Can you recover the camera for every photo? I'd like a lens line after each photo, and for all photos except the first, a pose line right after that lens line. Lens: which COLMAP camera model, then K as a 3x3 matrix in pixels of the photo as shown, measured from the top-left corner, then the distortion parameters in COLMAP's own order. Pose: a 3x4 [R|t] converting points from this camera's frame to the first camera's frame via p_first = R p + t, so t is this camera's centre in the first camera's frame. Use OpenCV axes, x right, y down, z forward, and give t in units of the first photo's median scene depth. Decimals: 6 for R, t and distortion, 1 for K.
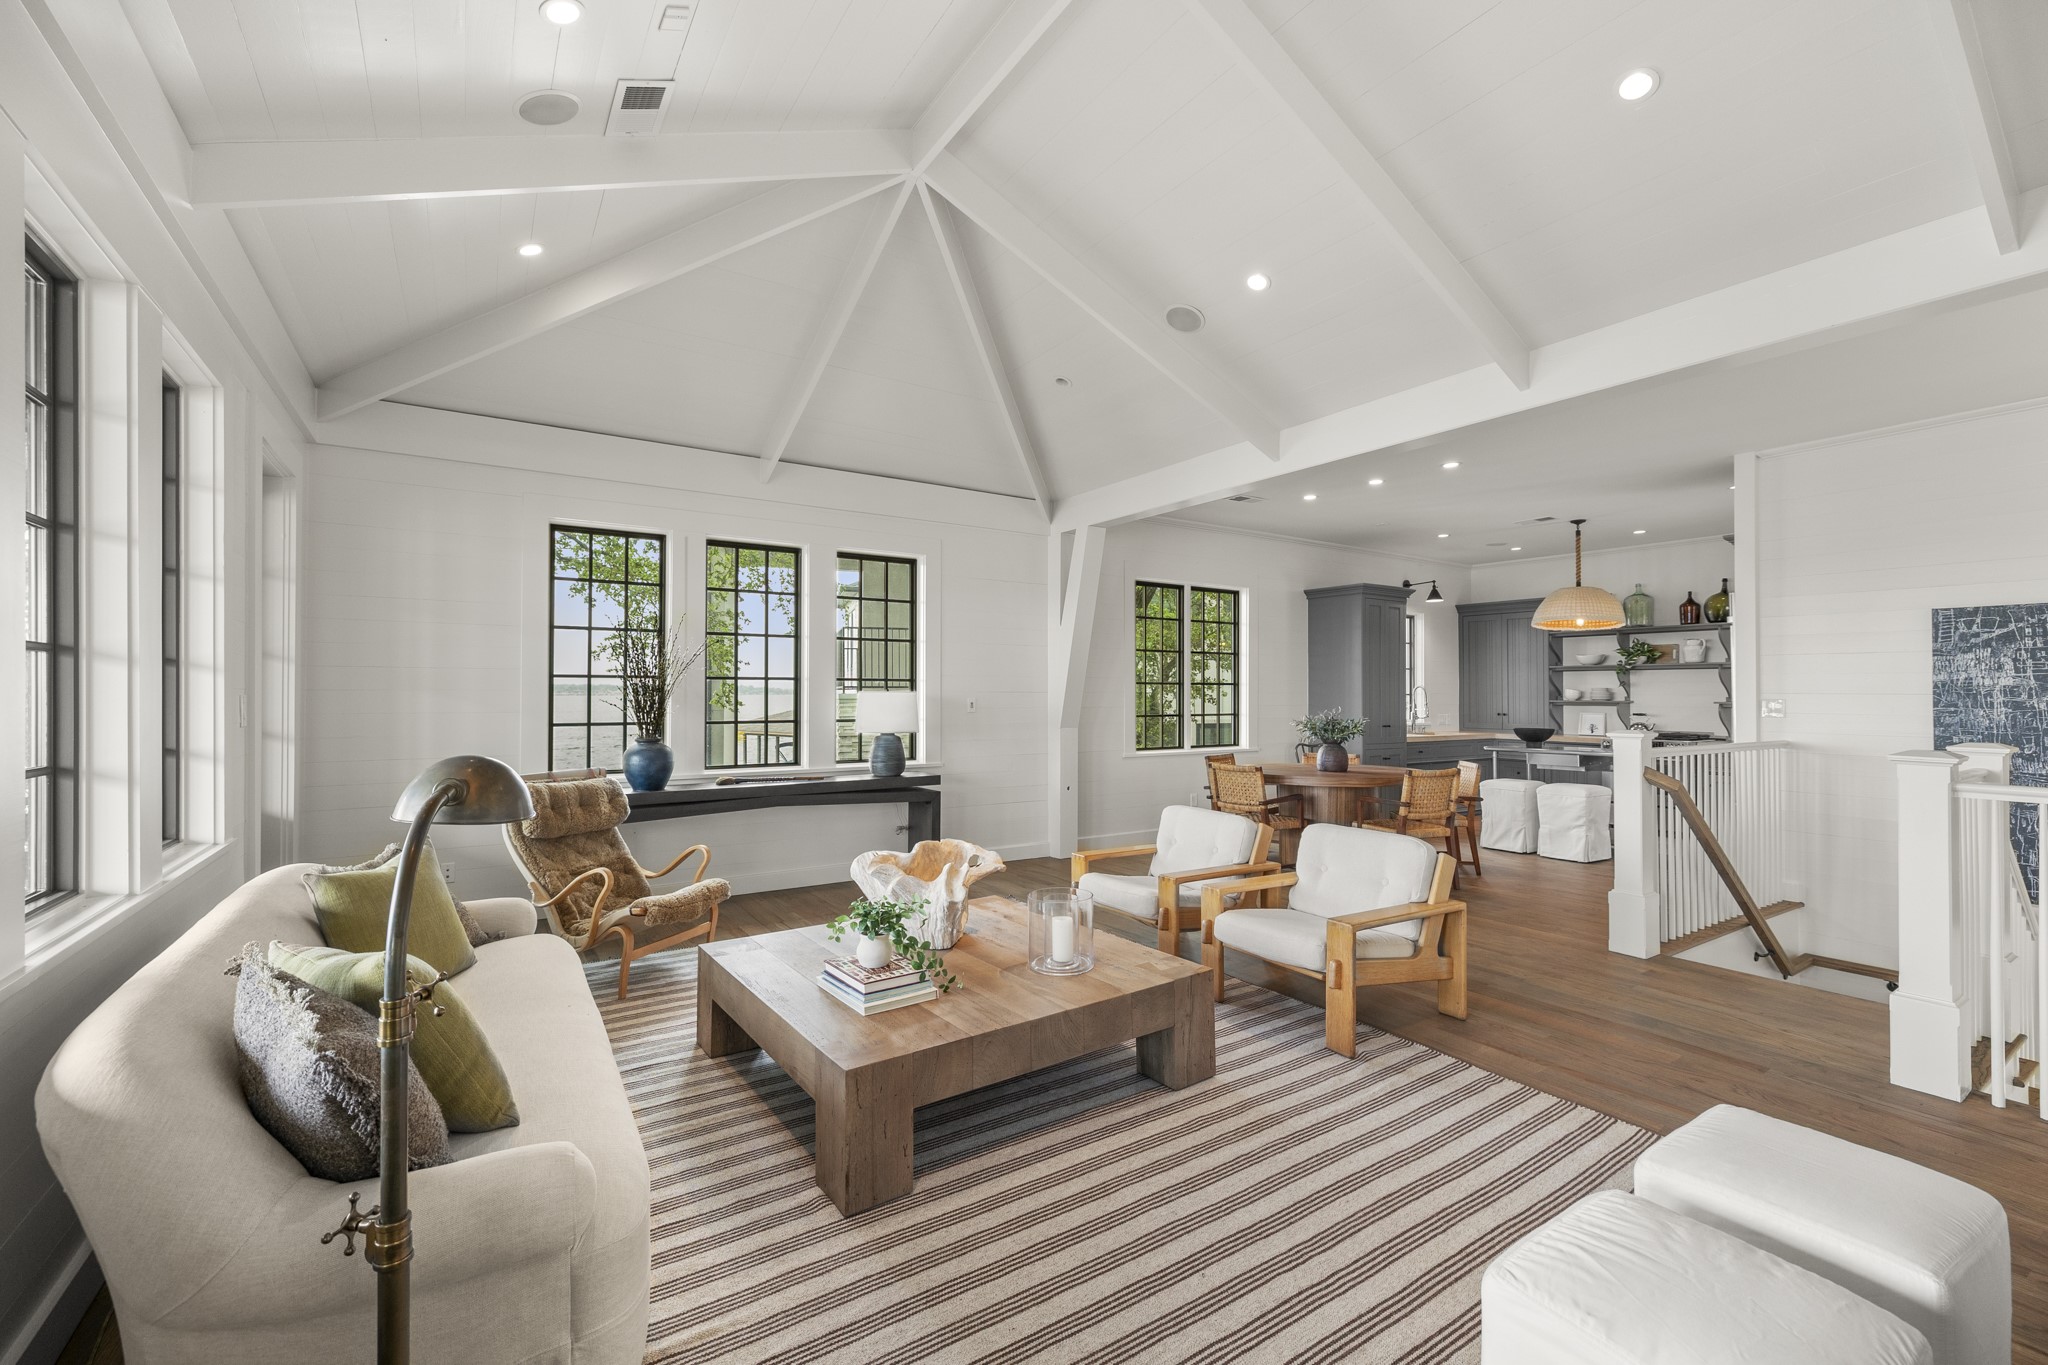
lens RADIAL K [[864.6, 0, 1024.0], [0, 864.6, 682.5], [0, 0, 1]] dist [0.000155, 0.000107]
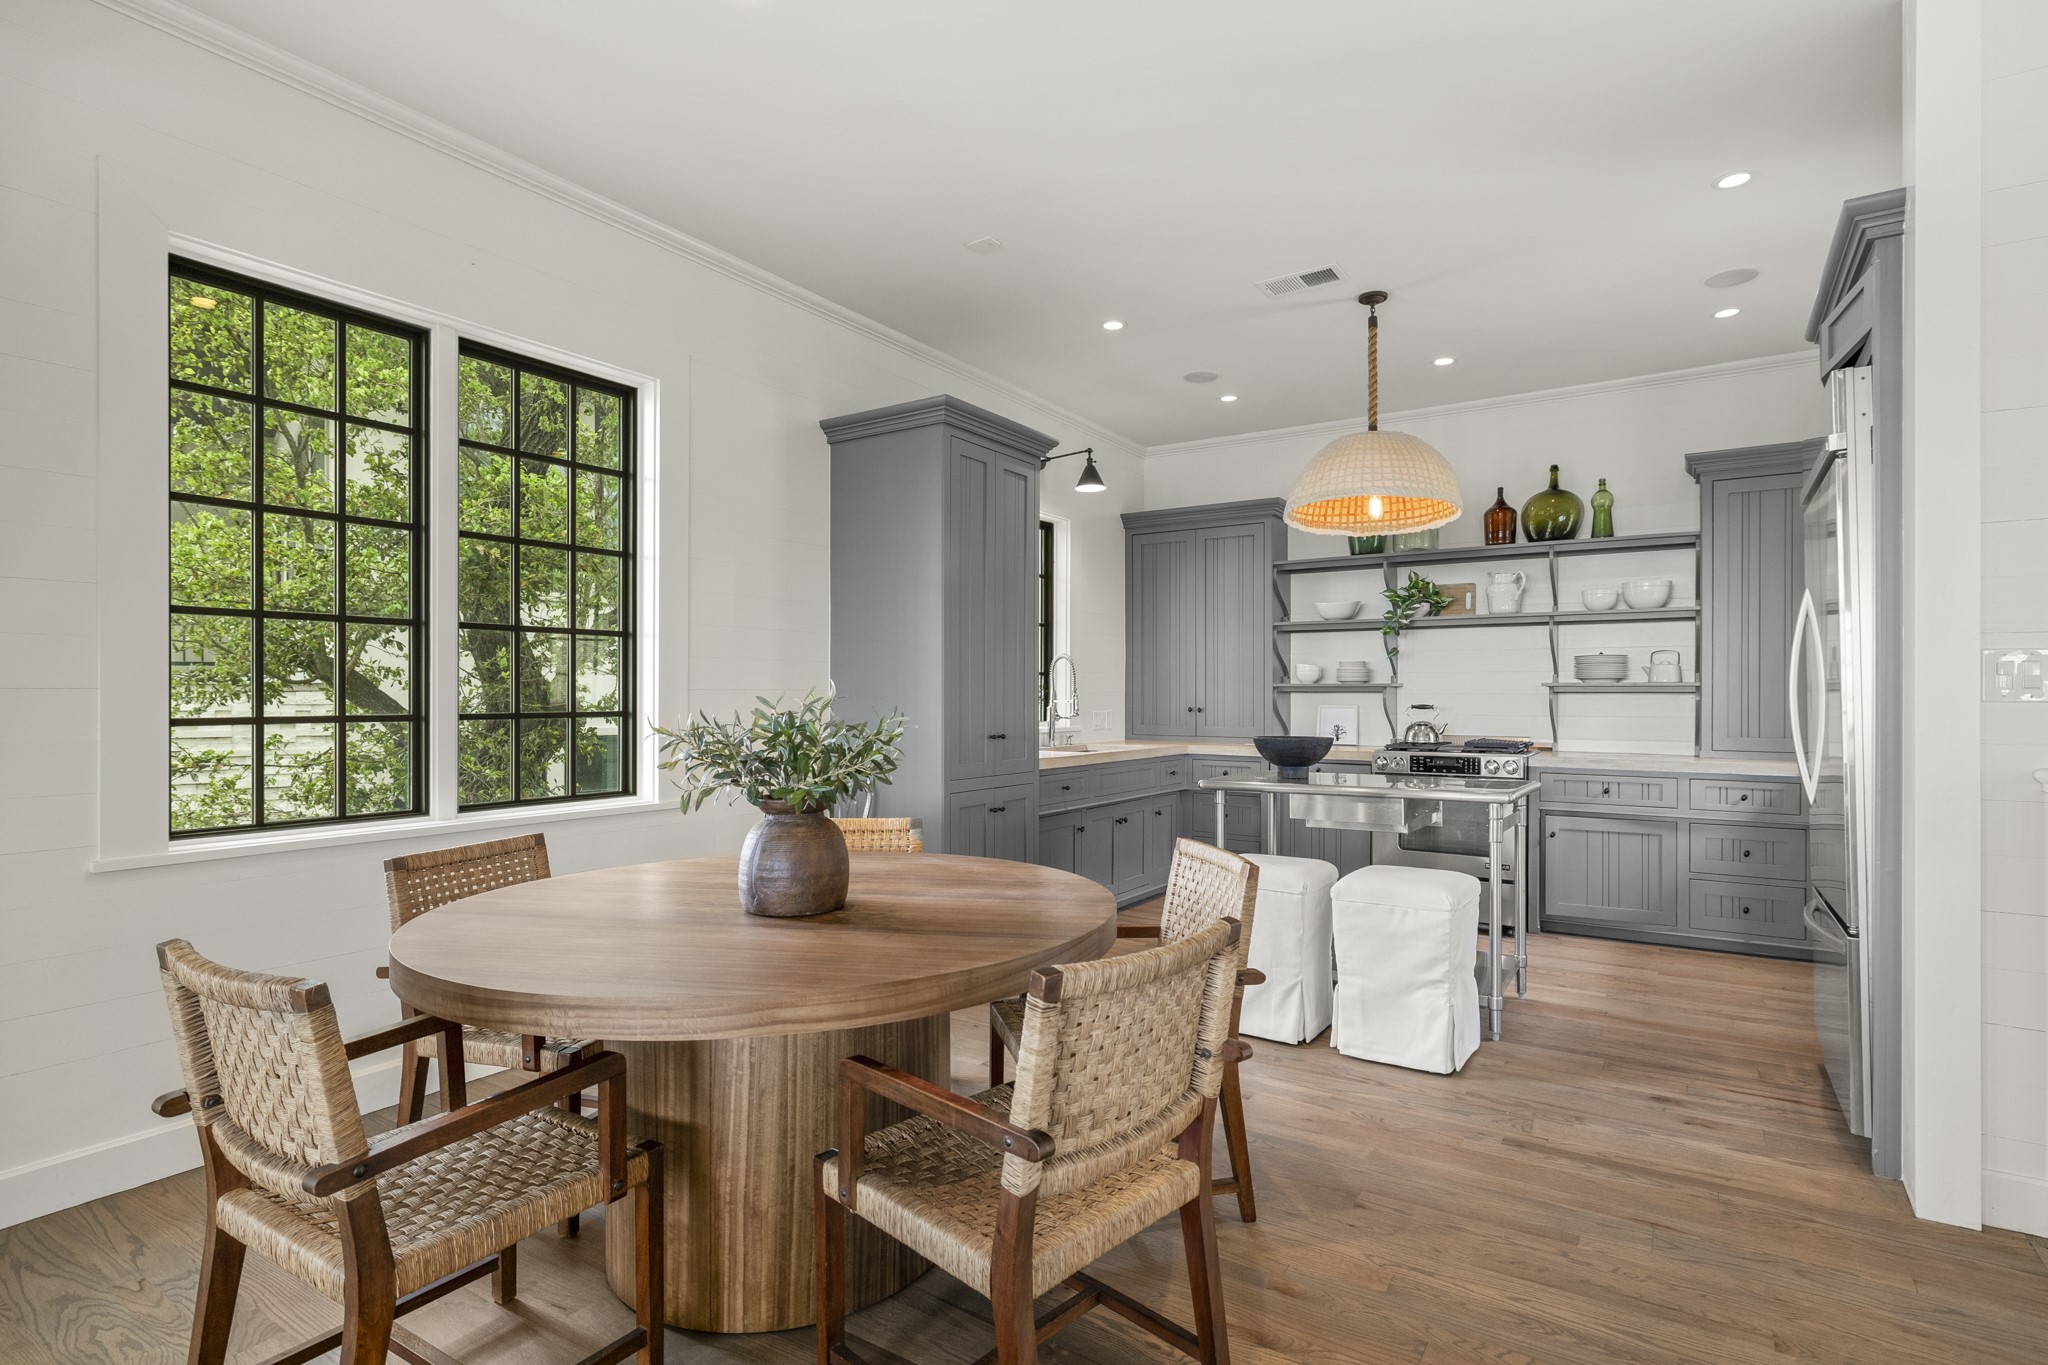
lens RADIAL K [[1021.0, 0, 1028.8], [0, 1021.0, 684.7], [0, 0, 1]] dist [-0.001582, 0.000286]
pose [[0.917871, 0.000713, 0.396878, 0.217271], [-0.002985, 0.999983, 0.005107, 0.019924], [-0.396867, -0.005872, 0.917857, 0.494087]]
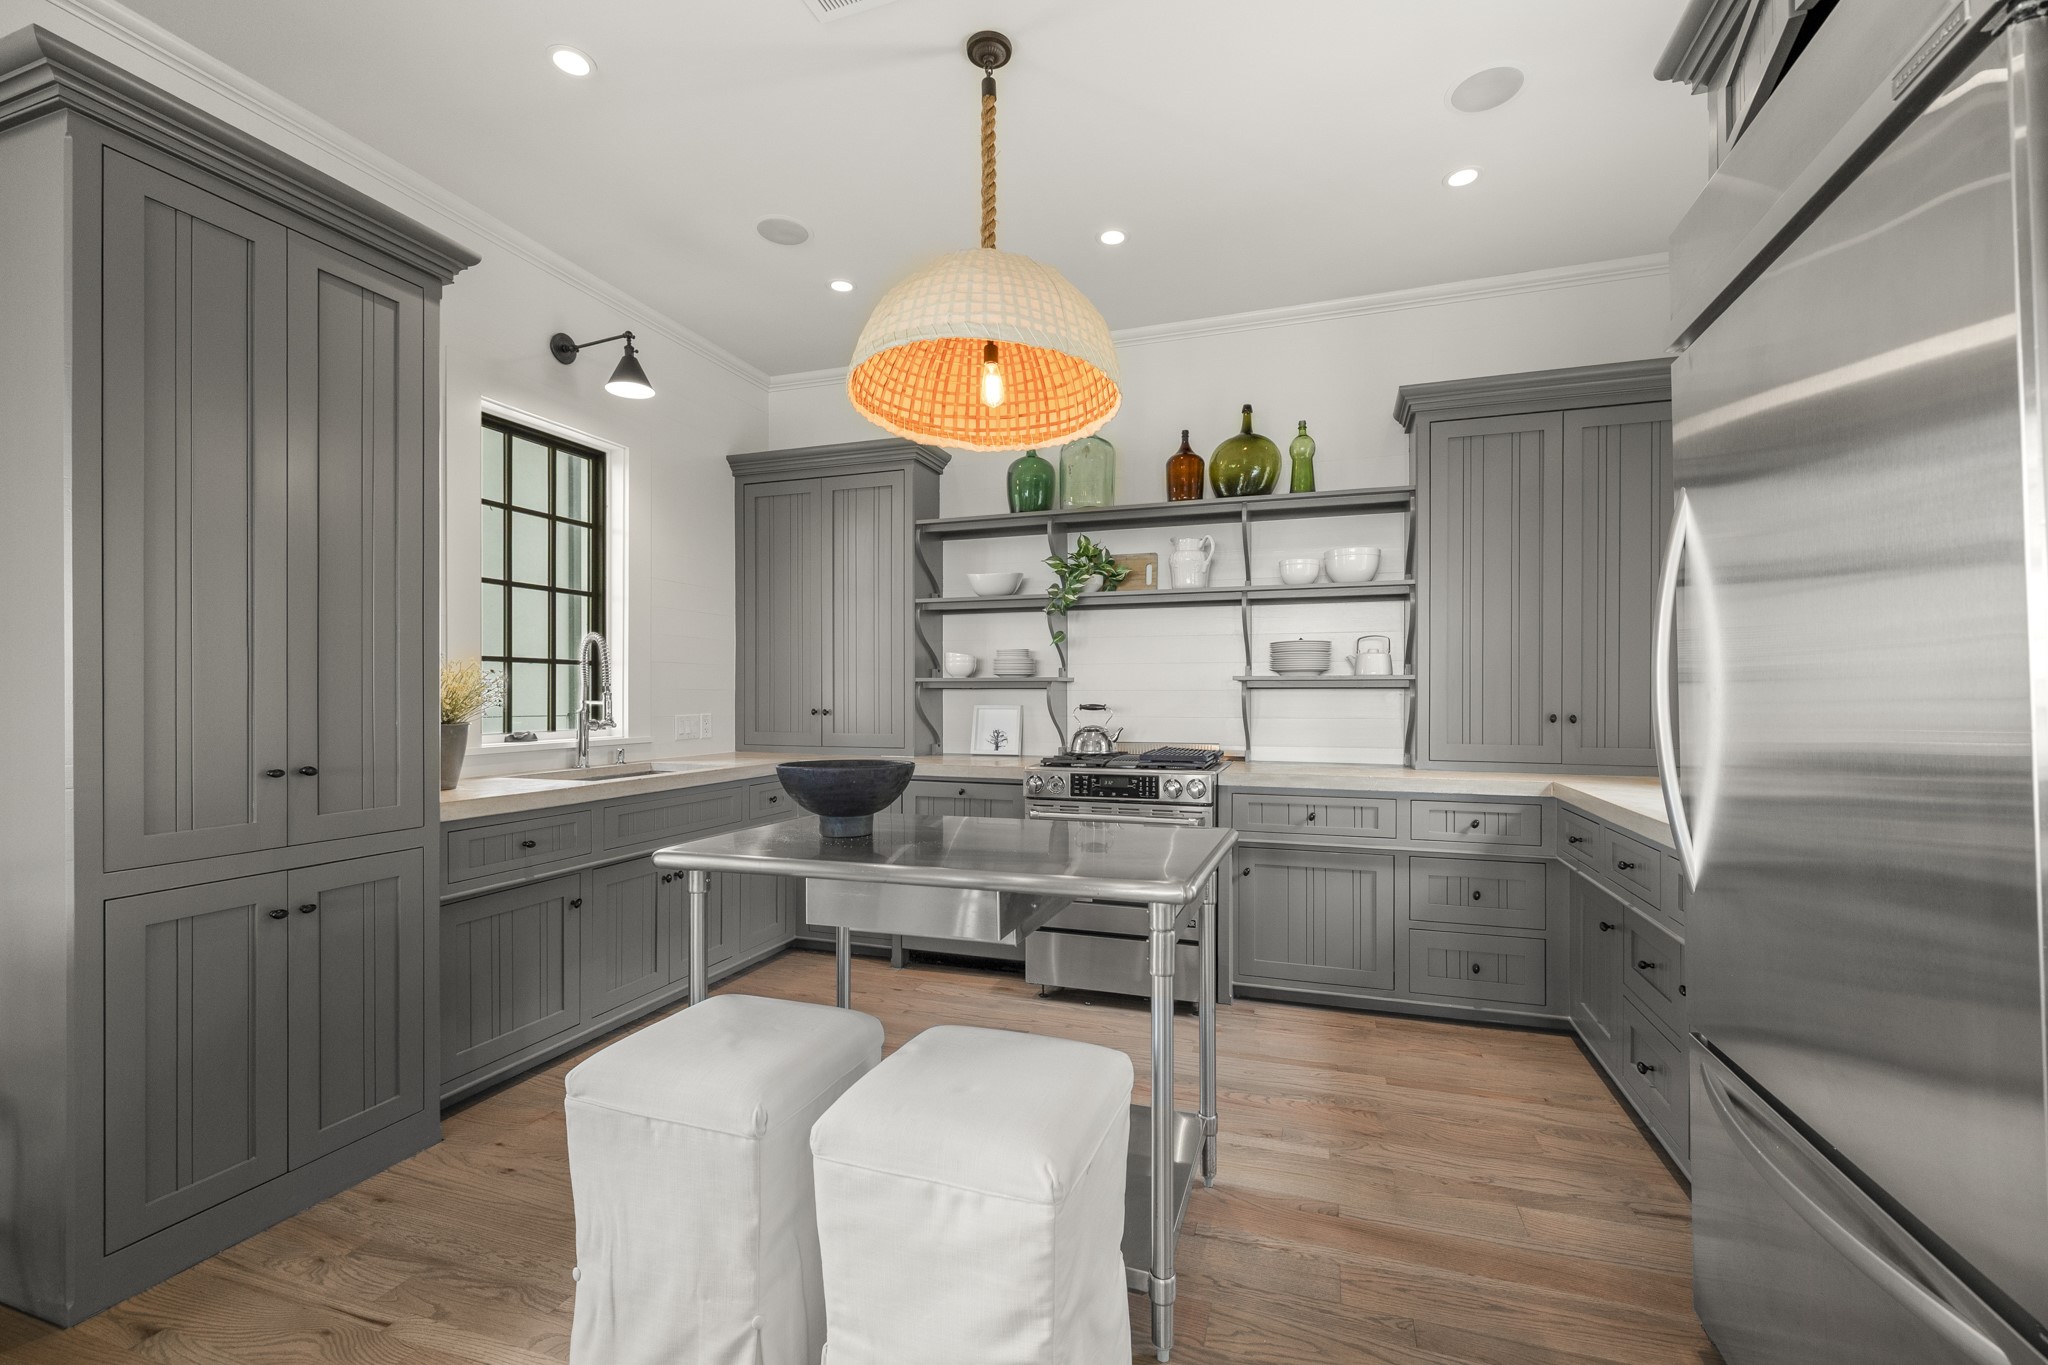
lens RADIAL K [[878.5, 0, 1041.1], [0, 878.5, 686.2], [0, 0, 1]] dist [-0.000147, 0.000410]
pose [[0.785615, -0.000152, 0.618715, 0.416141], [-0.003866, 0.999979, 0.005154, 0.024058], [-0.618703, -0.006441, 0.785598, 0.665336]]
